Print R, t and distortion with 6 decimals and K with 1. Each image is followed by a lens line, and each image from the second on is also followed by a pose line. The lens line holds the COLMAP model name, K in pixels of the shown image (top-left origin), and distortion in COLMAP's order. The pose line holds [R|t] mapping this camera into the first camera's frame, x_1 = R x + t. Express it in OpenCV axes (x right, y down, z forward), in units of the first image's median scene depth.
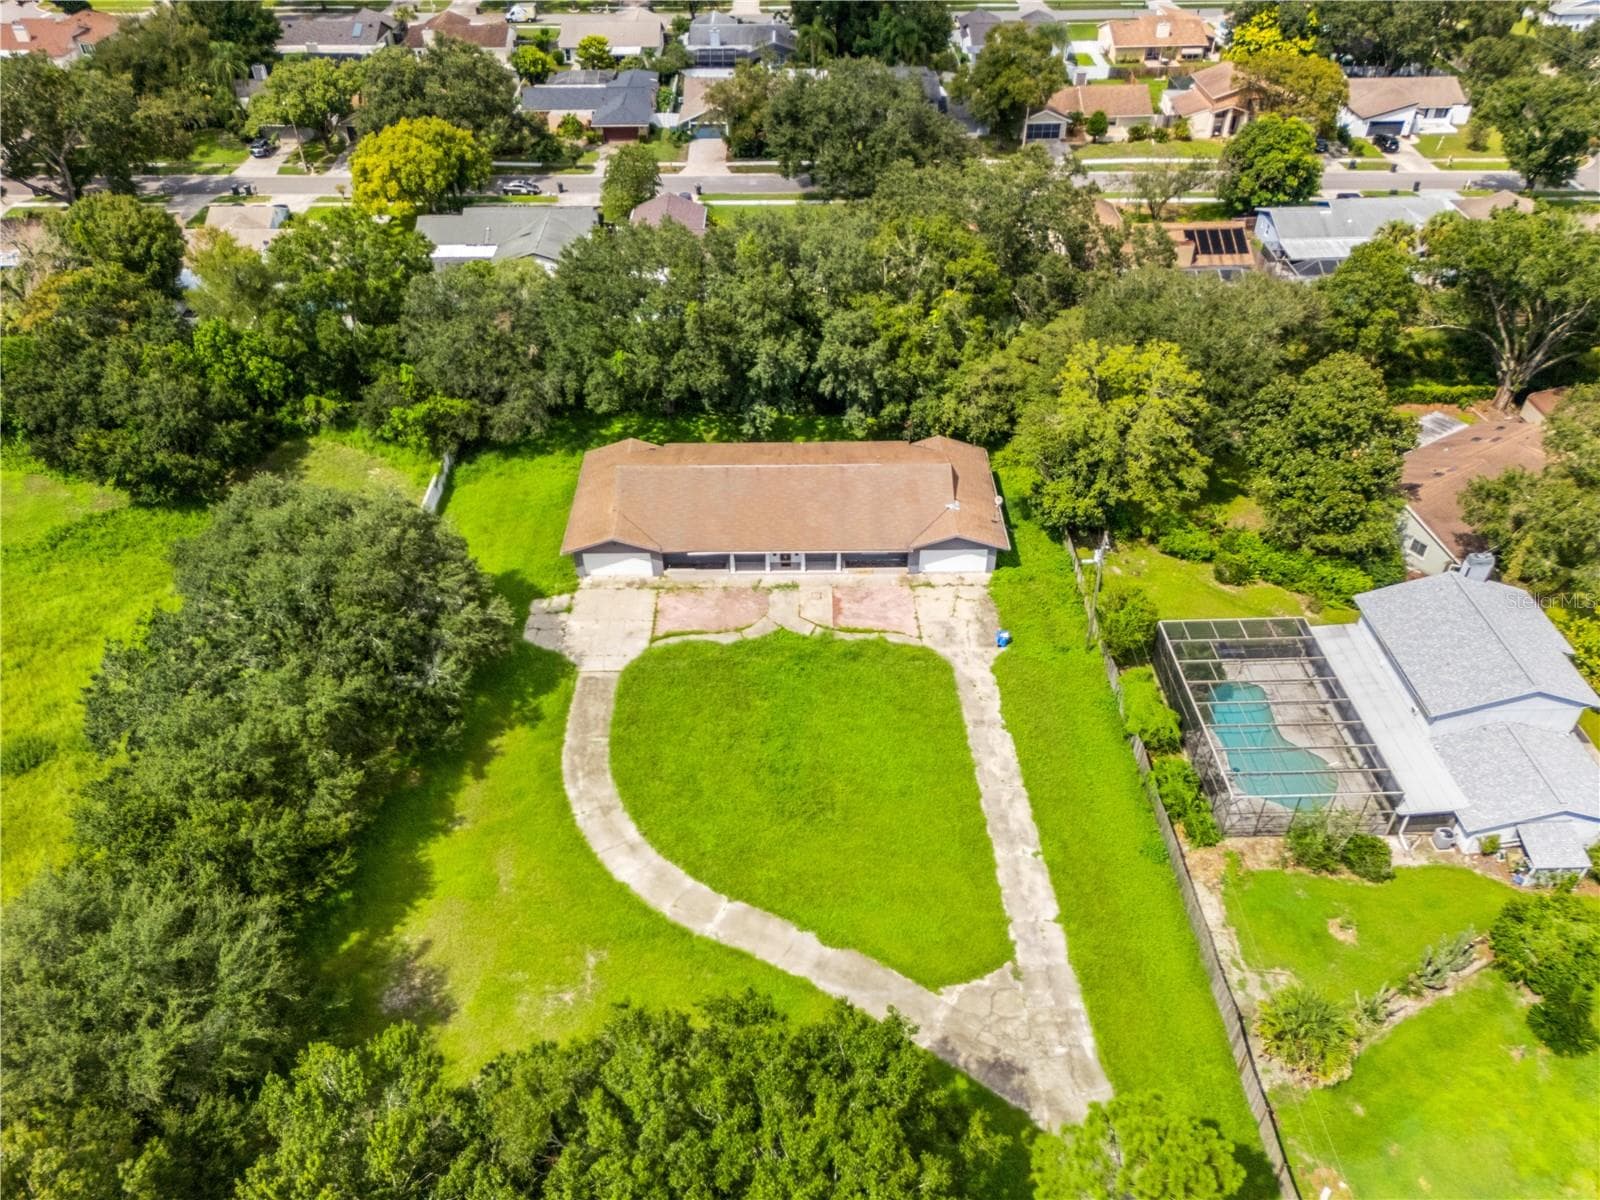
lens RADIAL K [[1159.5, 0, 800.0], [0, 1159.5, 600.0], [0, 0, 1]] dist [0.068209, -0.059645]
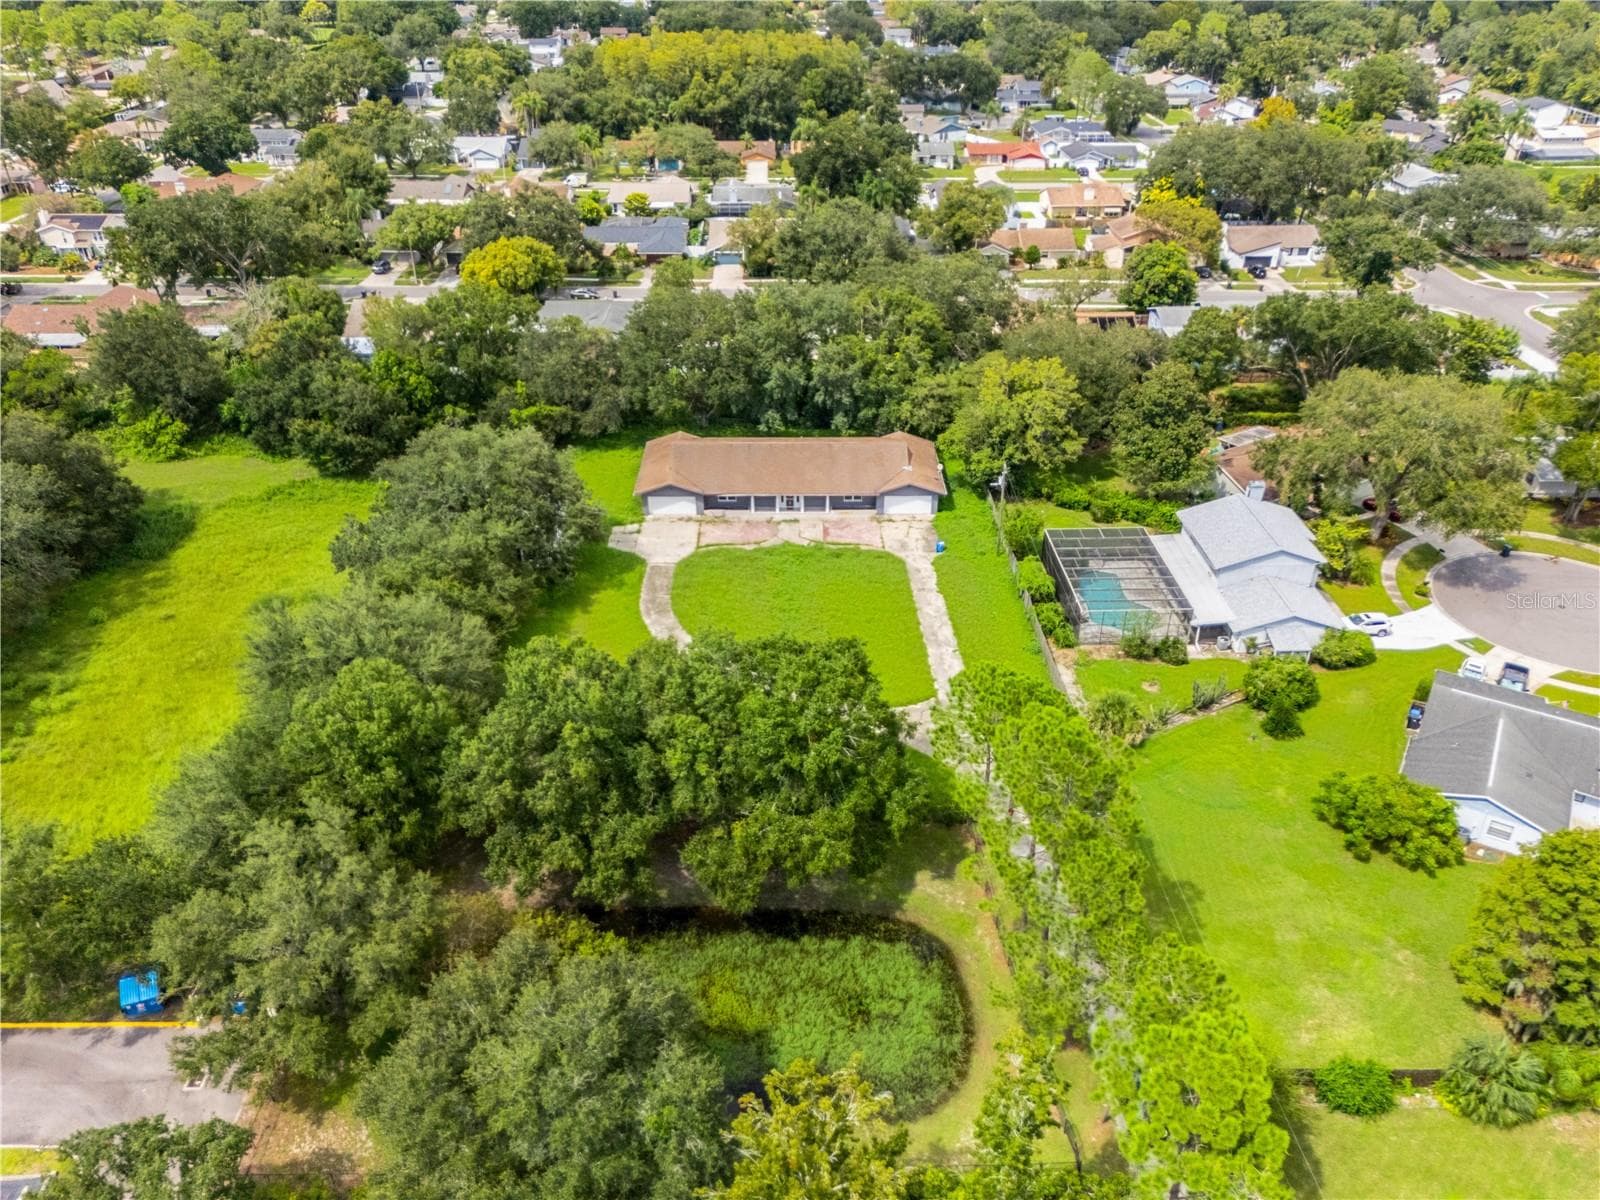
lens RADIAL K [[1152.5, 0, 796.1], [0, 1152.5, 618.2], [0, 0, 1]] dist [0.073846, -0.087895]
pose [[0.999964, 0.008443, 0.001198, -0.005060], [-0.008213, 0.991315, -0.131255, 0.265418], [-0.002296, 0.131241, 0.991348, -0.350864]]
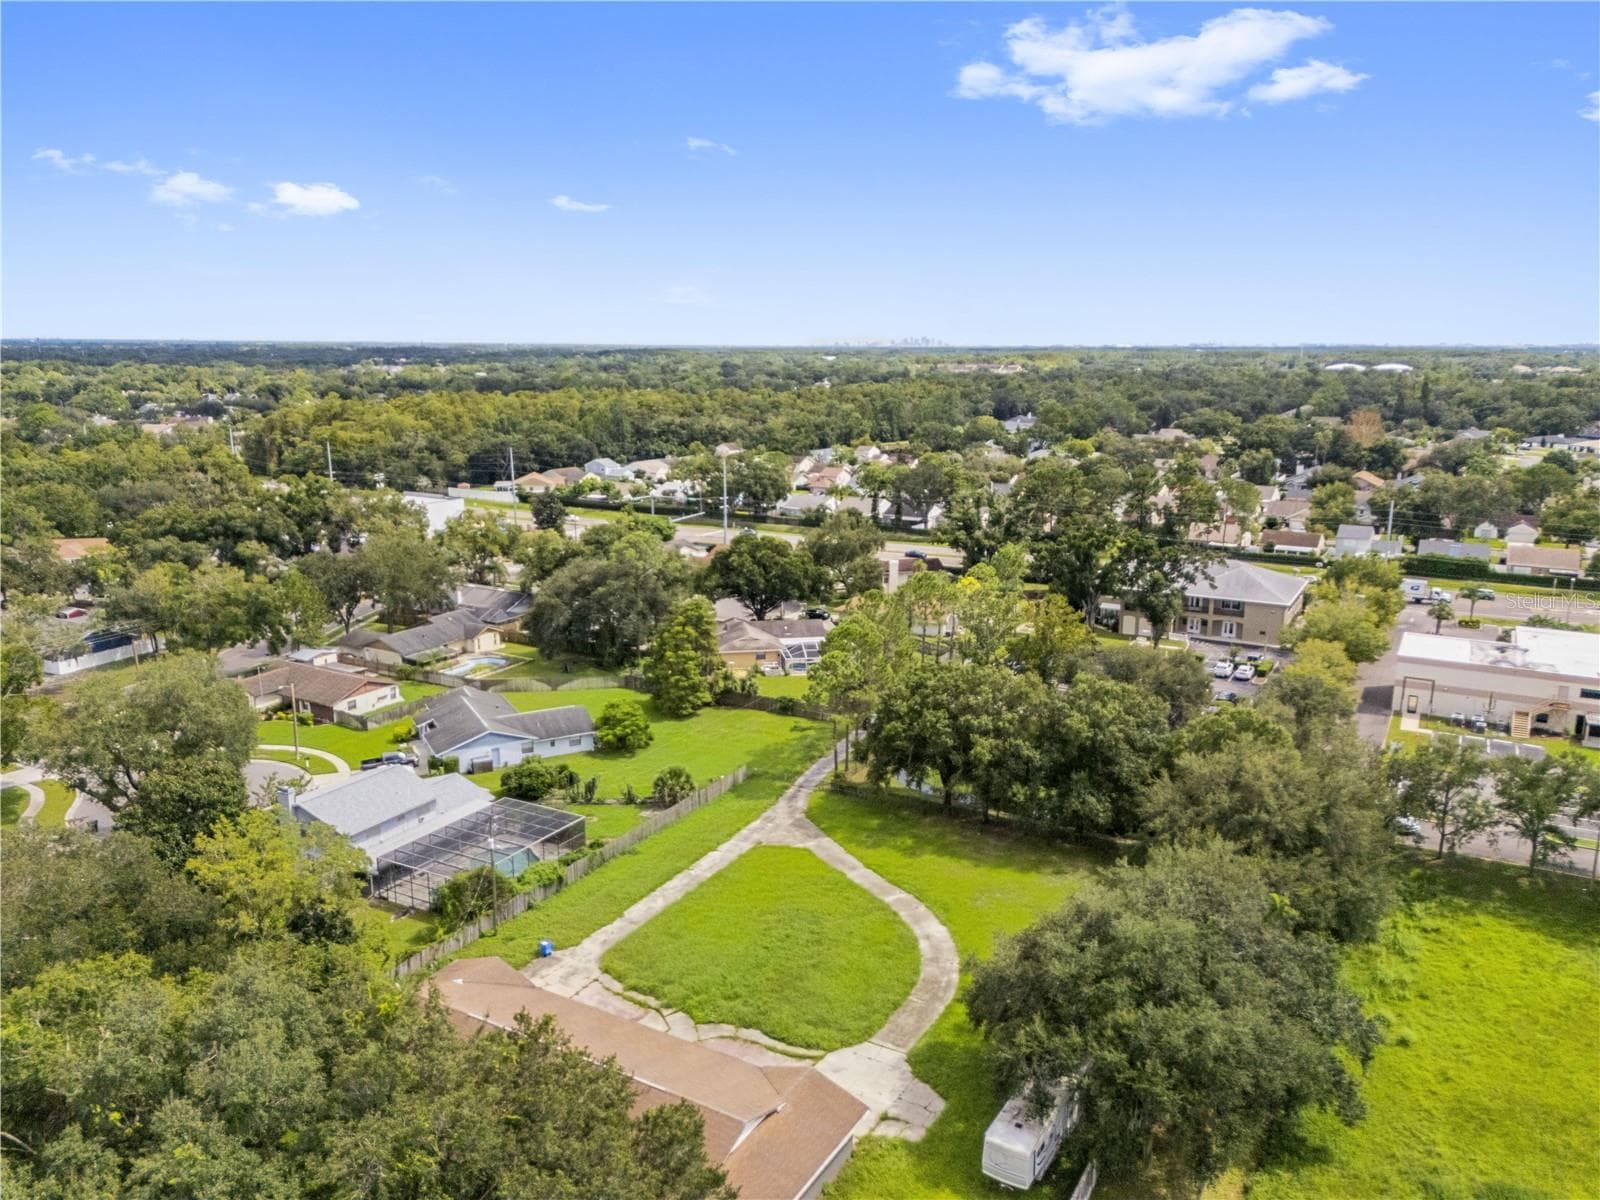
lens RADIAL K [[1152.5, 0, 796.1], [0, 1152.5, 618.2], [0, 0, 1]] dist [0.073846, -0.087895]
pose [[-0.857879, -0.112903, 0.501295, -0.460553], [0.321479, 0.643134, 0.695003, -0.720356], [-0.400868, 0.757384, -0.515435, 1.050965]]
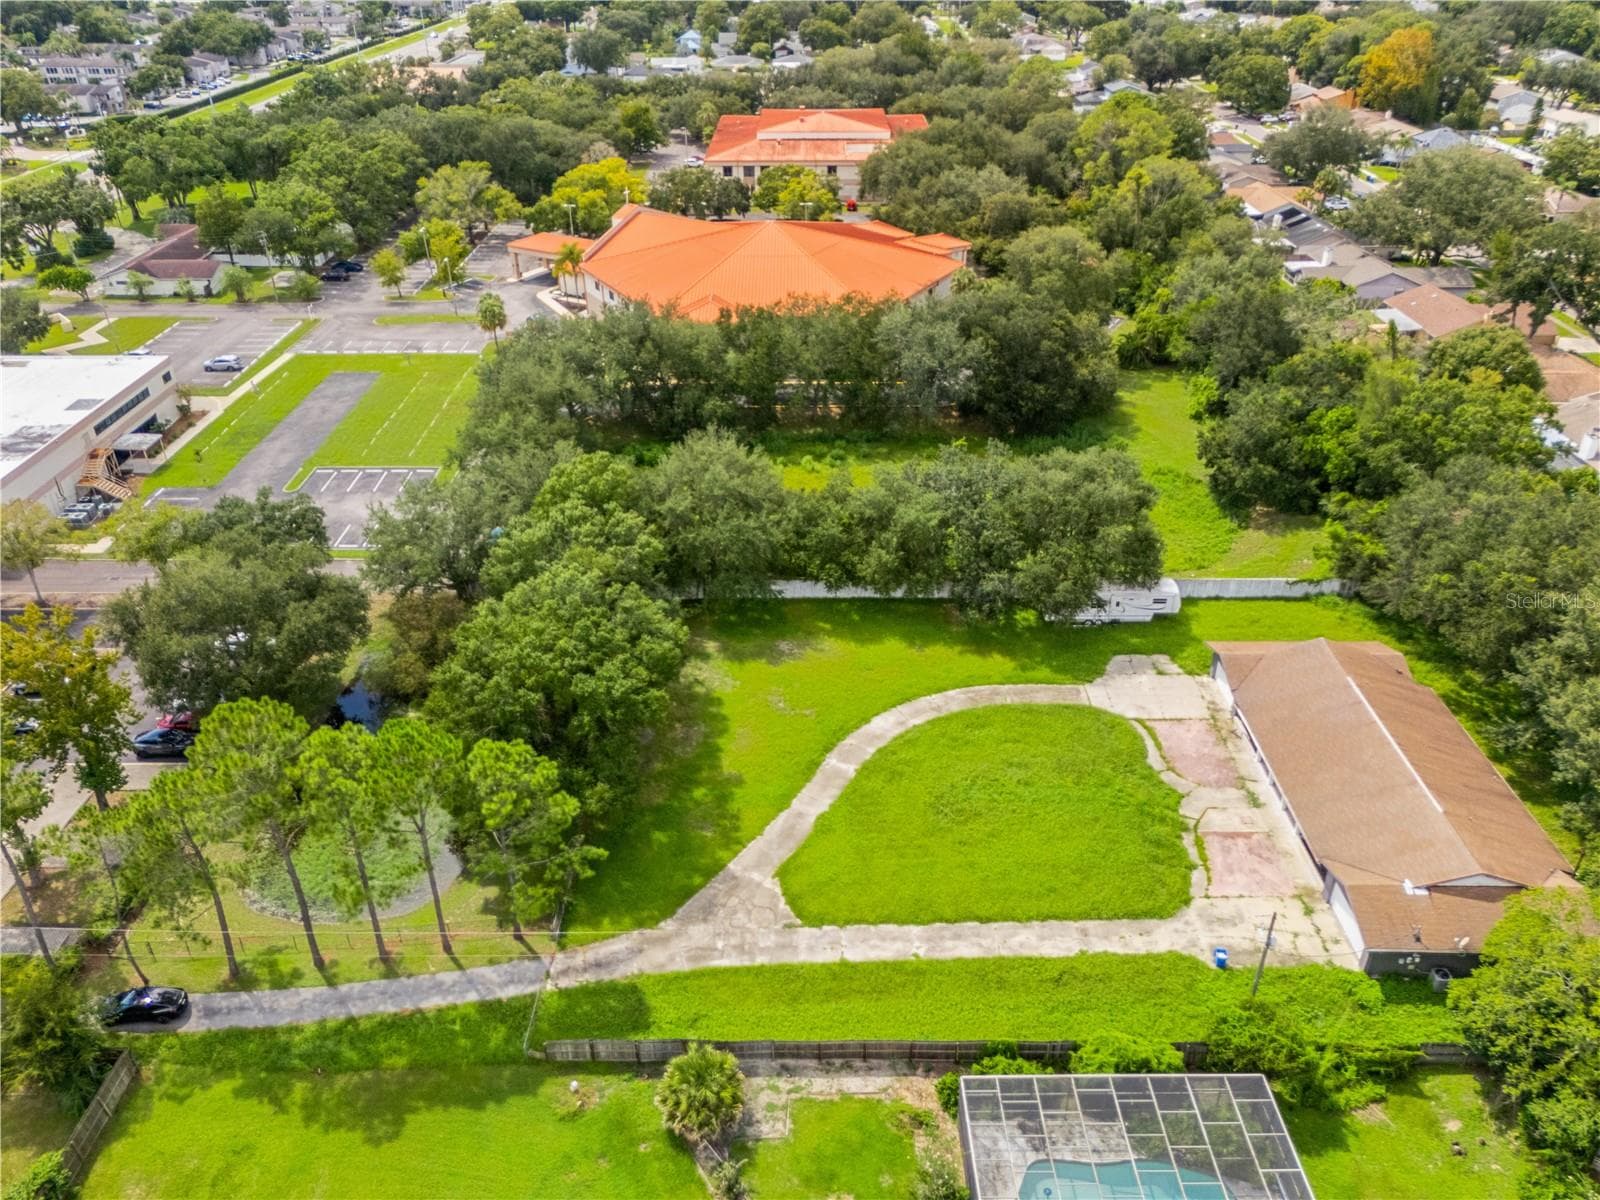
lens RADIAL K [[1152.5, 0, 796.1], [0, 1152.5, 618.2], [0, 0, 1]] dist [0.073846, -0.087895]
pose [[-0.023217, 0.524750, -0.850940, 0.663066], [-0.620773, 0.659628, 0.423711, -0.254052], [0.783646, 0.538078, 0.310436, 0.301648]]
